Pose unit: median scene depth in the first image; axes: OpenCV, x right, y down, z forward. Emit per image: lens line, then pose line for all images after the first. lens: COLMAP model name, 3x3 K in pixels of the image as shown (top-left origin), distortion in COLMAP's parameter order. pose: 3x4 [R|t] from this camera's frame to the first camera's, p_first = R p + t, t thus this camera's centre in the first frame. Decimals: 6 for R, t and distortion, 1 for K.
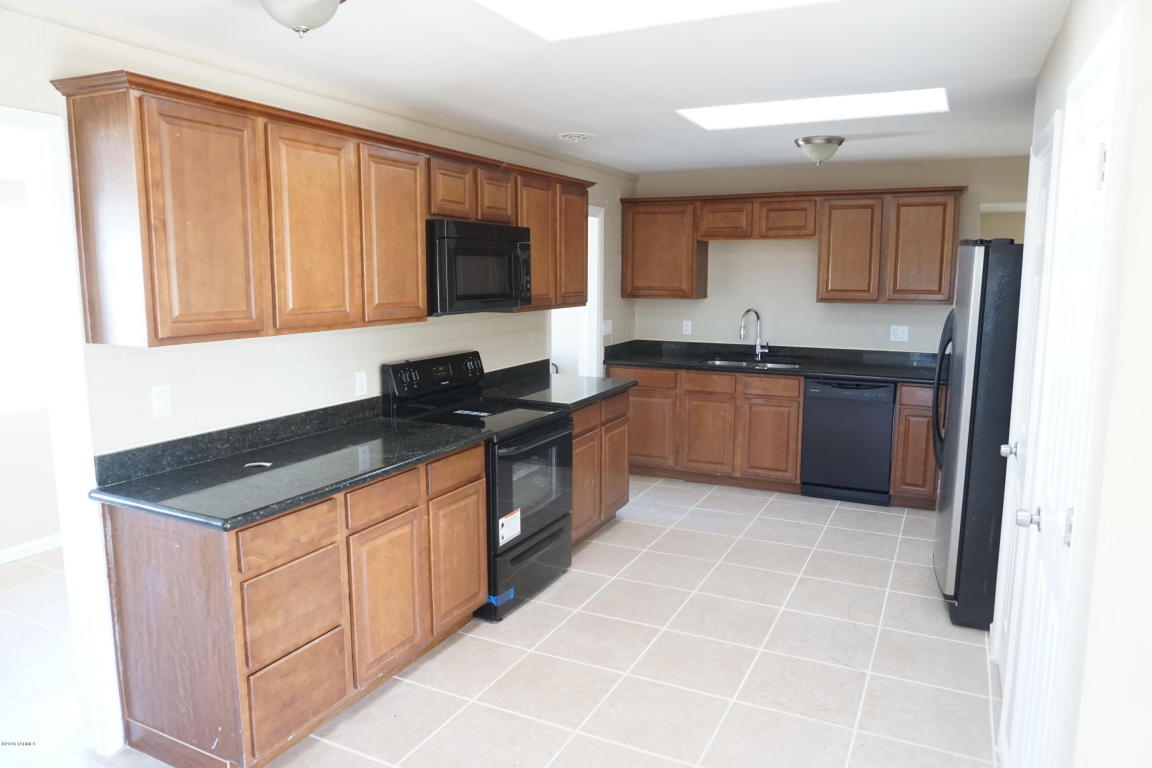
lens RADIAL K [[774.1, 0, 575.7], [0, 774.1, 383.4], [0, 0, 1]] dist [-0.034490, 0.001568]
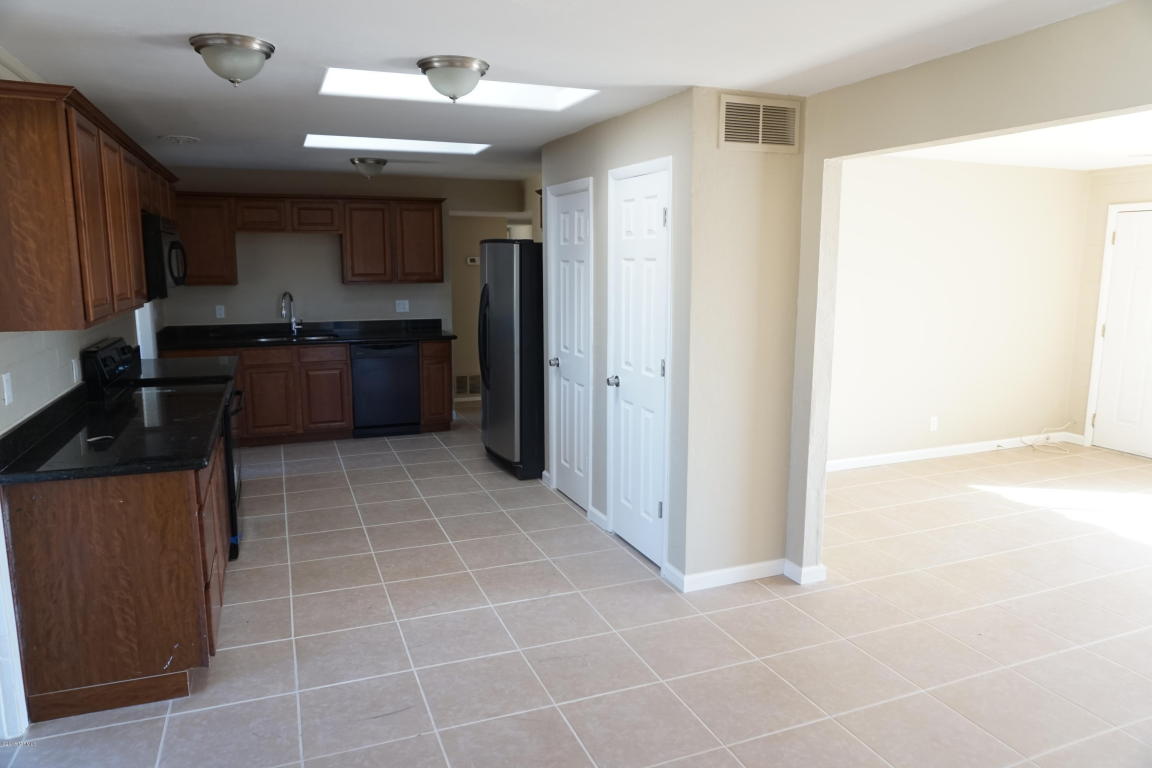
lens RADIAL K [[774.1, 0, 577.0], [0, 774.1, 384.1], [0, 0, 1]] dist [-0.034490, 0.001568]
pose [[0.671238, -0.118992, 0.731629, -0.398072], [0.106305, 0.992281, 0.063854, 0.016863], [-0.733580, 0.034915, 0.678706, -0.130019]]
